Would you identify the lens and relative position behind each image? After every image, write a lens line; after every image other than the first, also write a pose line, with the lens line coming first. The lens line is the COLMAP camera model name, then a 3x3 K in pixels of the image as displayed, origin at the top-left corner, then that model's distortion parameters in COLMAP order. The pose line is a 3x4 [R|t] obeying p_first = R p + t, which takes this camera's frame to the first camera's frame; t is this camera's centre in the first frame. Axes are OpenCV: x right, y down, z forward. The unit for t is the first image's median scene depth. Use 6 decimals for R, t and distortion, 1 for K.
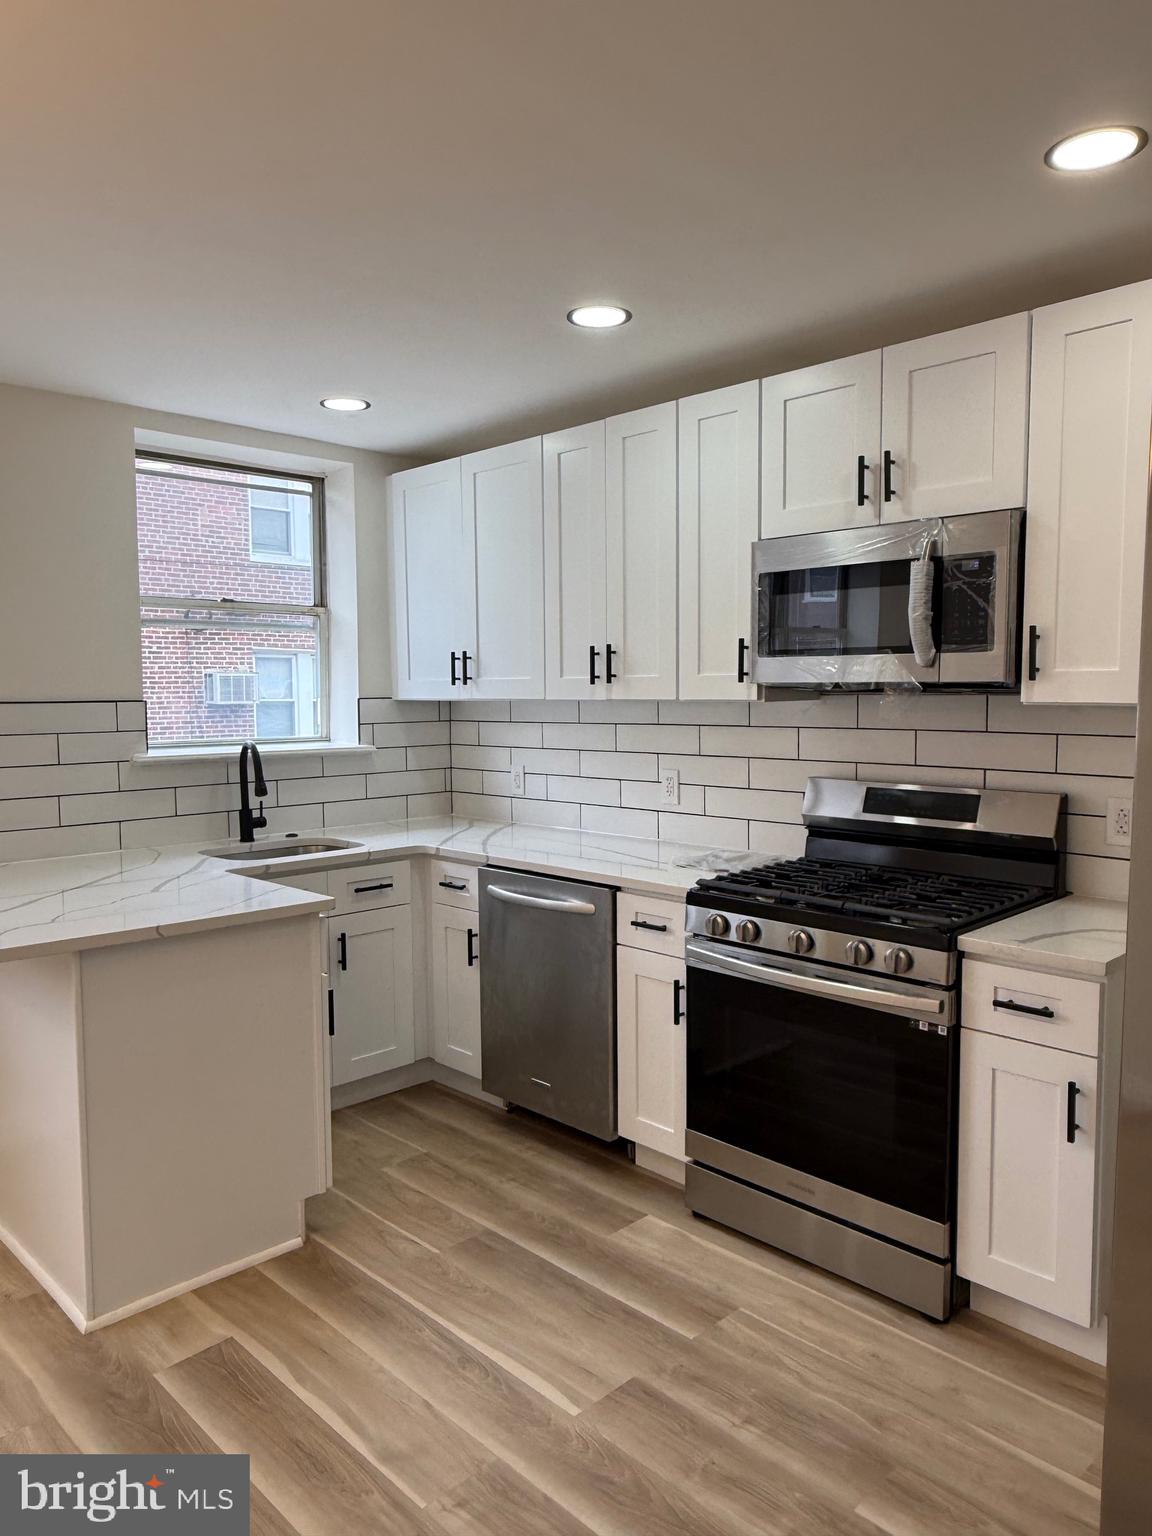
lens RADIAL K [[1073.7, 0, 570.4], [0, 1073.7, 765.0], [0, 0, 1]] dist [-0.001686, -0.000506]
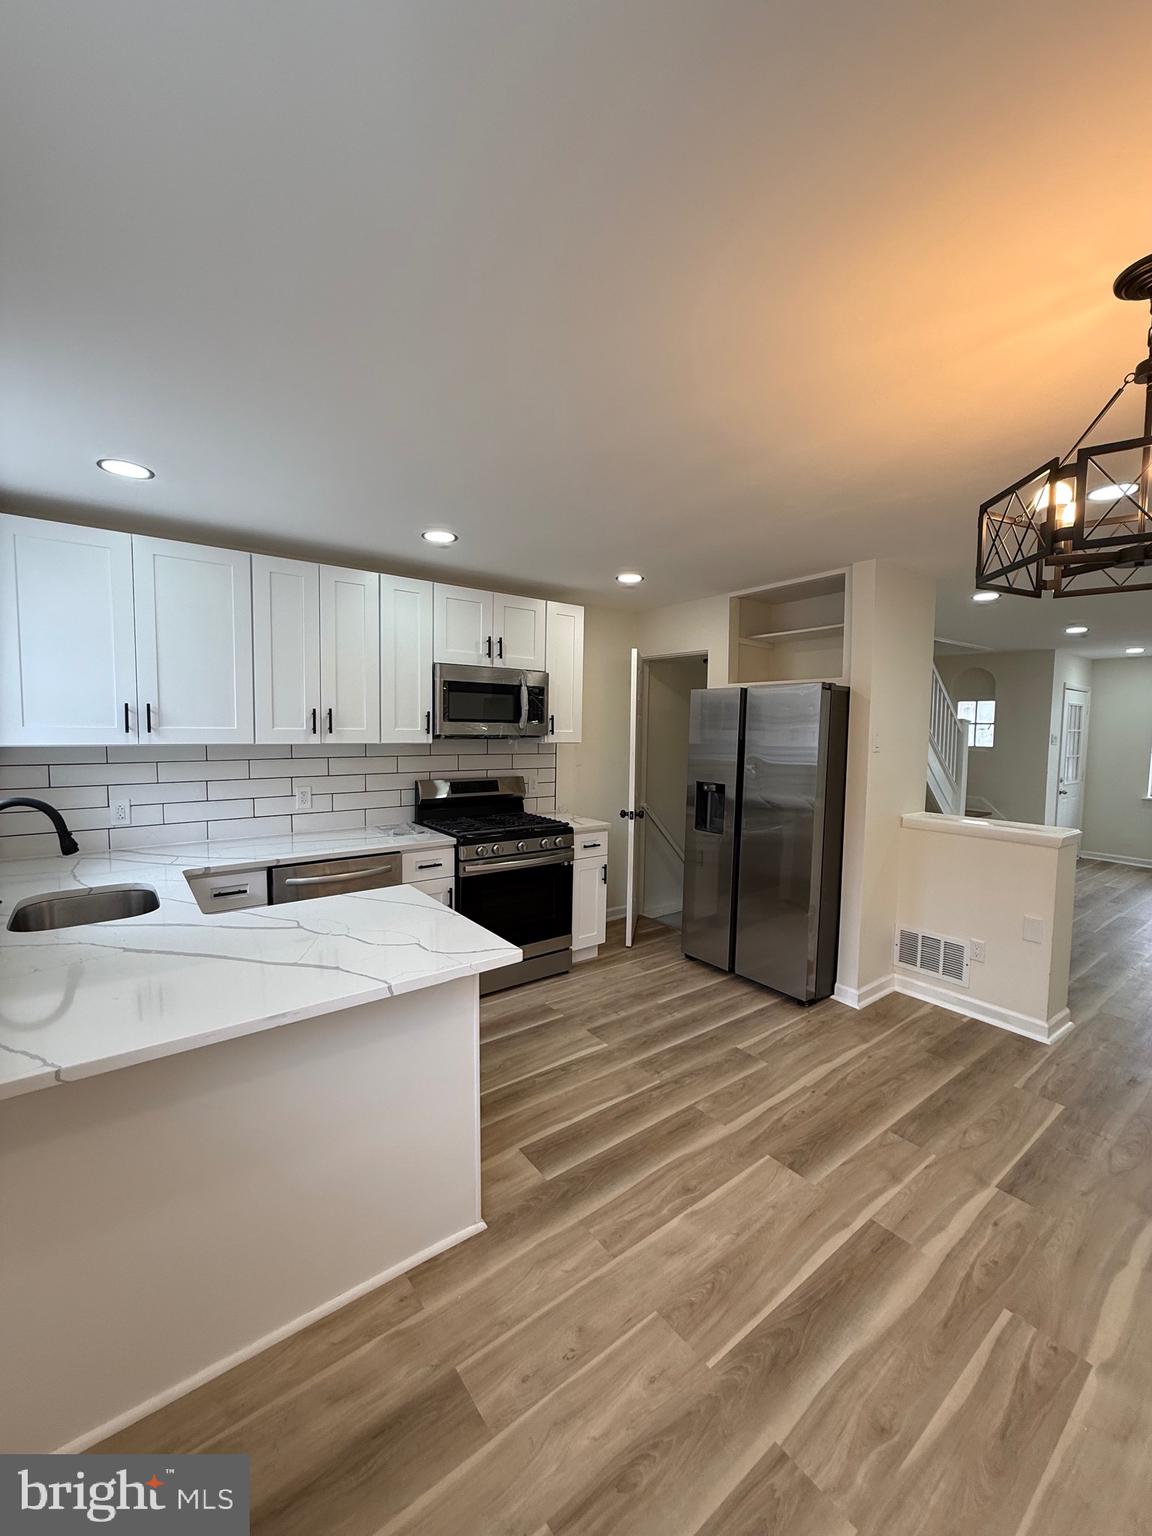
lens RADIAL K [[611.4, 0, 573.4], [0, 611.4, 763.6], [0, 0, 1]] dist [0.001489, -0.000199]
pose [[0.127530, -0.052892, 0.990423, -1.118157], [0.056824, 0.997327, 0.045943, -0.072820], [-0.990206, 0.050421, 0.130195, 0.733308]]
